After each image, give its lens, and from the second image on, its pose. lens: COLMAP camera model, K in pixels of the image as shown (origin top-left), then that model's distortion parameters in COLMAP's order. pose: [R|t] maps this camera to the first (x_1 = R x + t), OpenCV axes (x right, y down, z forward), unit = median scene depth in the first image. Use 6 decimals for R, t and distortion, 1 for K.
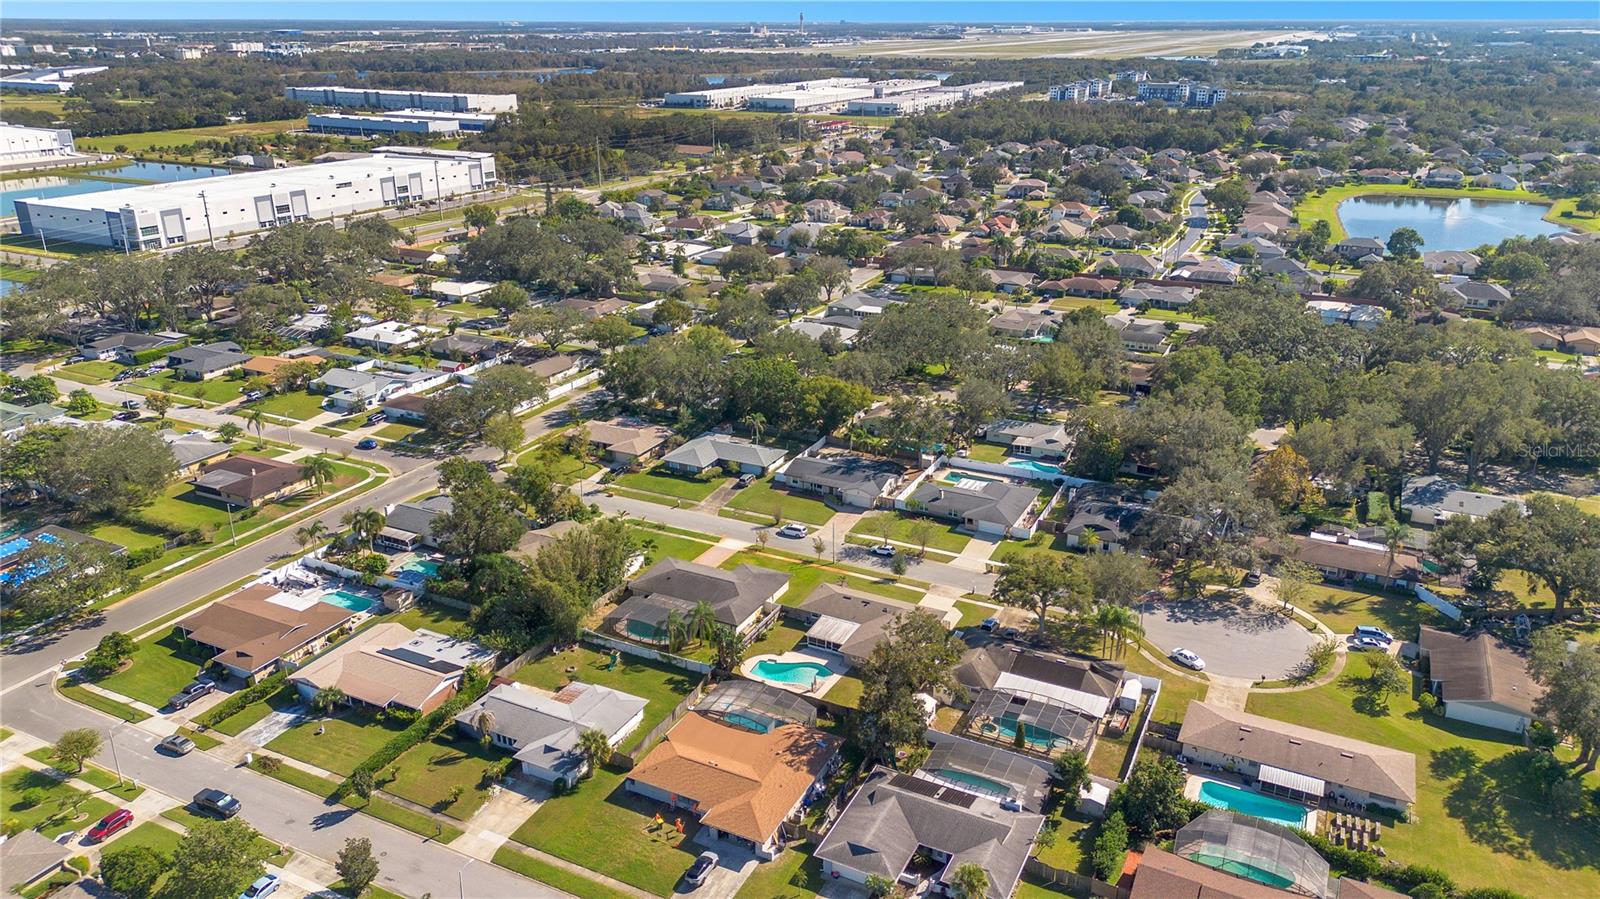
lens RADIAL K [[1125.7, 0, 803.7], [0, 1125.7, 454.7], [0, 0, 1]] dist [0.096340, -0.110383]
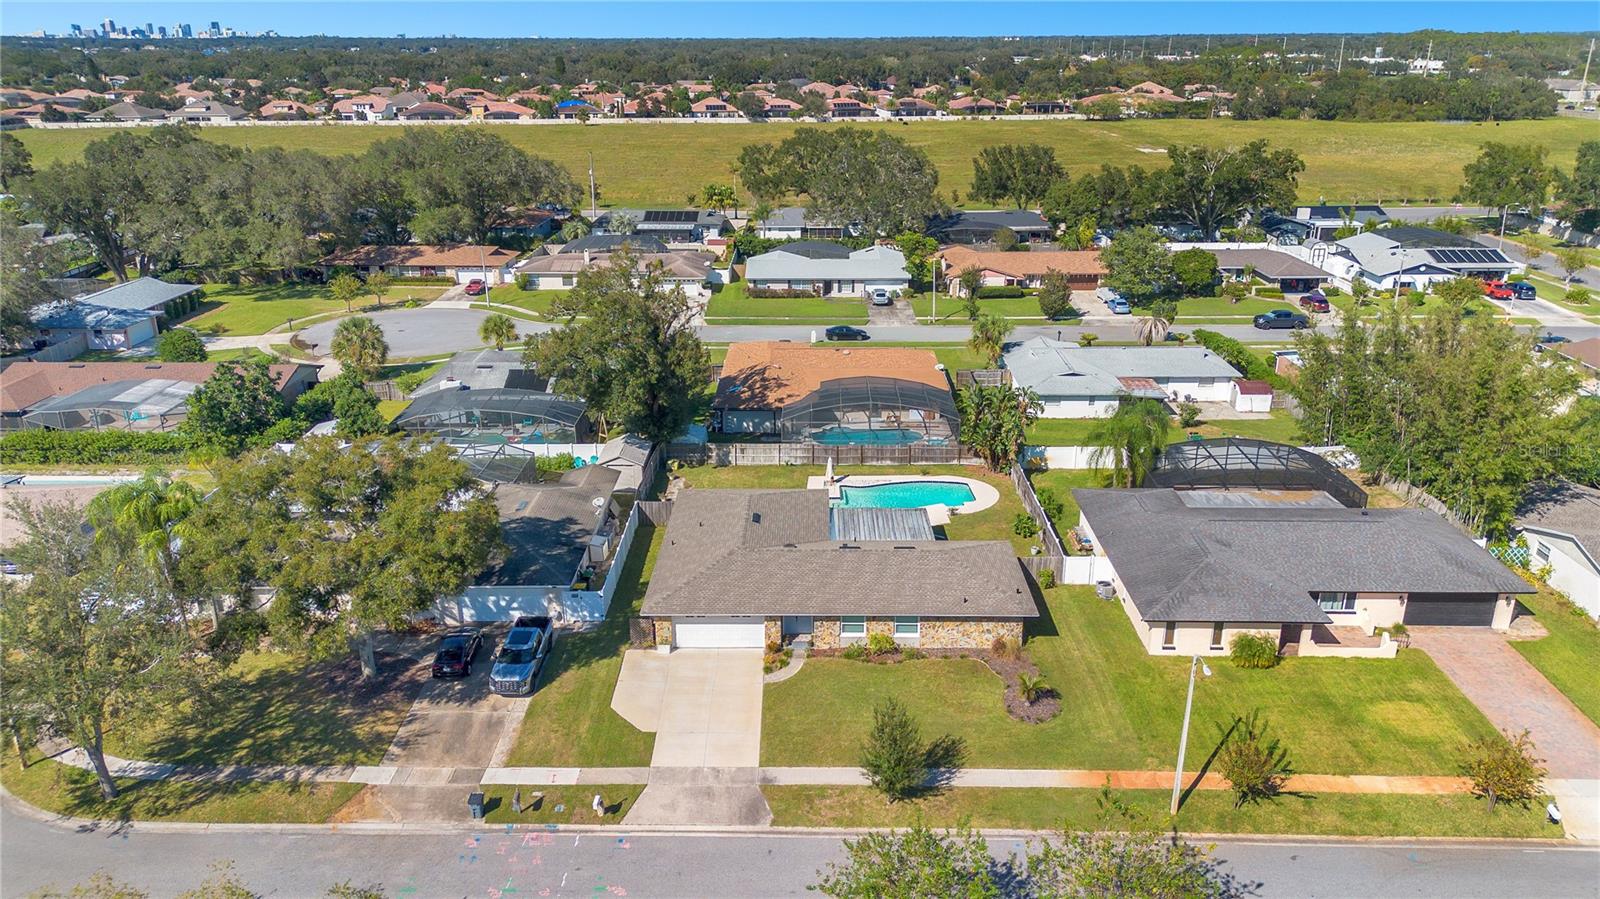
lens RADIAL K [[1125.7, 0, 803.7], [0, 1125.7, 454.7], [0, 0, 1]] dist [0.096340, -0.110383]
pose [[-0.898908, 0.153841, -0.410240, 0.178081], [-0.155285, 0.763682, 0.626639, -0.103000], [0.409696, 0.626995, -0.662590, 1.000538]]
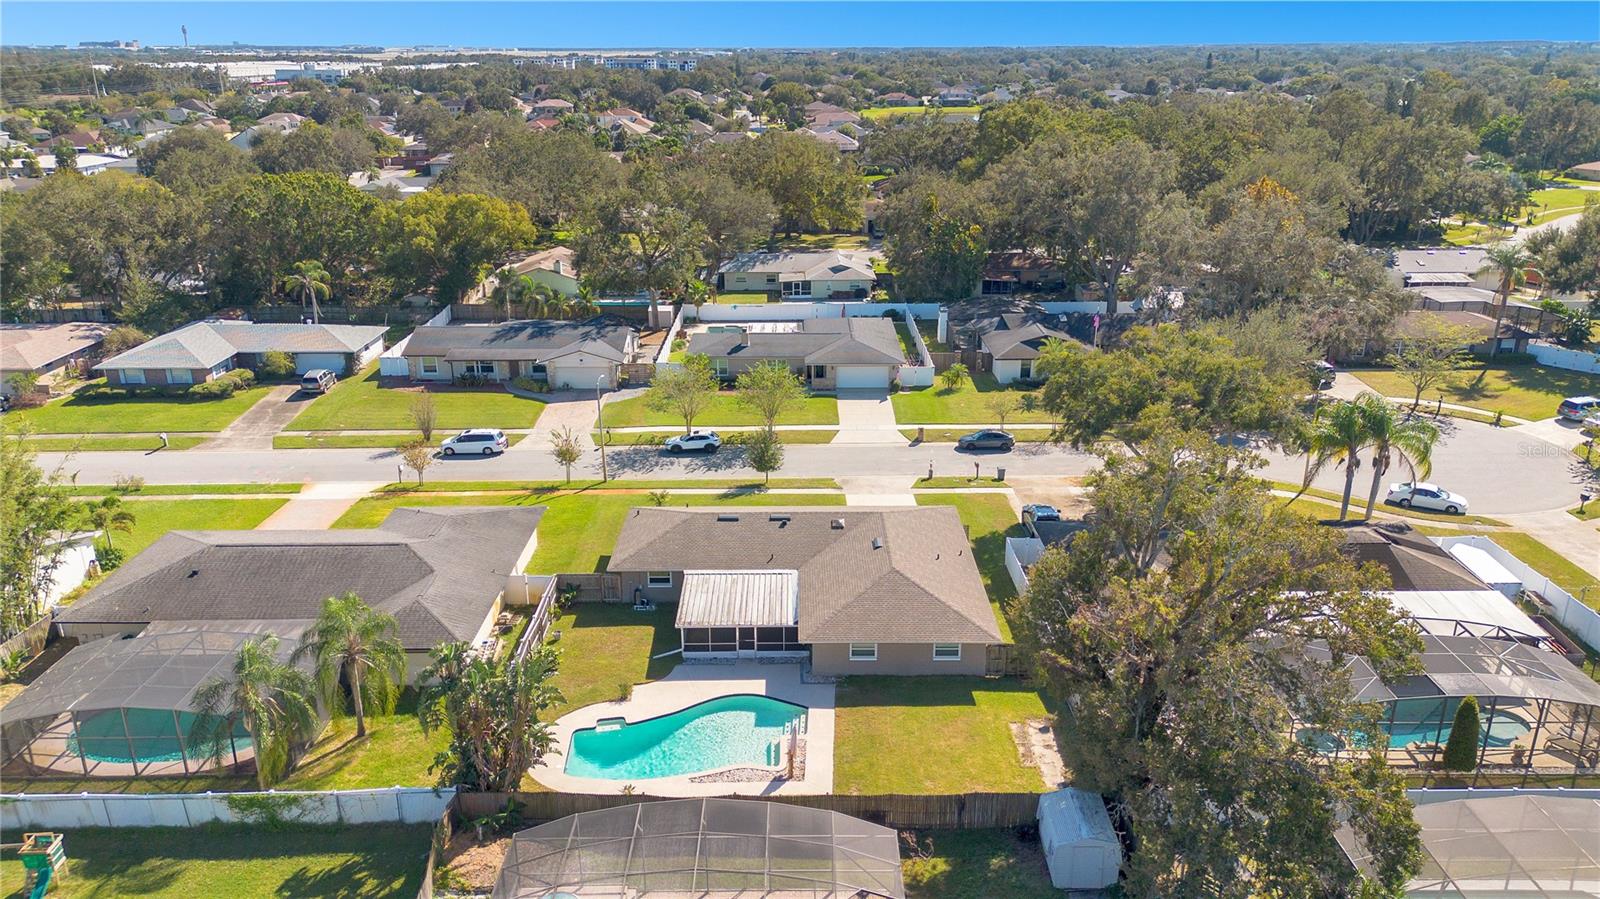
lens RADIAL K [[1125.7, 0, 803.7], [0, 1125.7, 454.7], [0, 0, 1]] dist [0.096340, -0.110383]
pose [[0.891125, -0.154811, 0.426532, -0.083969], [0.164978, 0.986208, 0.013271, 0.085842], [-0.422703, 0.058542, 0.904375, 0.522448]]
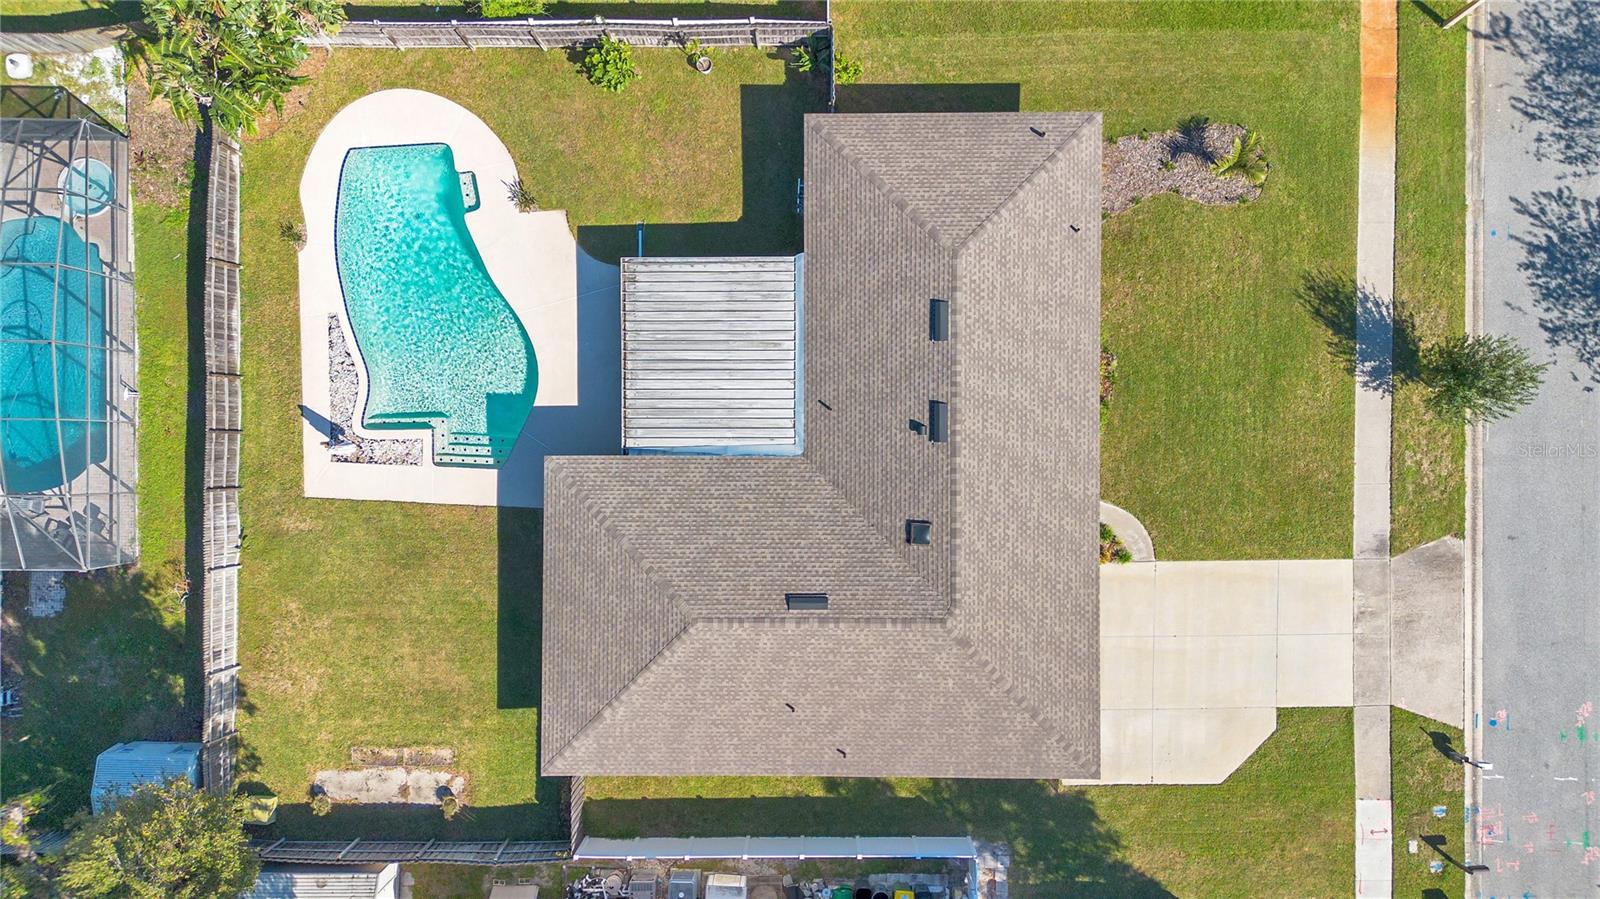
lens RADIAL K [[1125.7, 0, 803.7], [0, 1125.7, 454.7], [0, 0, 1]] dist [0.096340, -0.110383]
pose [[0.446130, 0.894968, 0.000272, 0.040384], [-0.308451, 0.153473, 0.938778, -0.042059], [0.840135, -0.418901, 0.344523, 0.742716]]
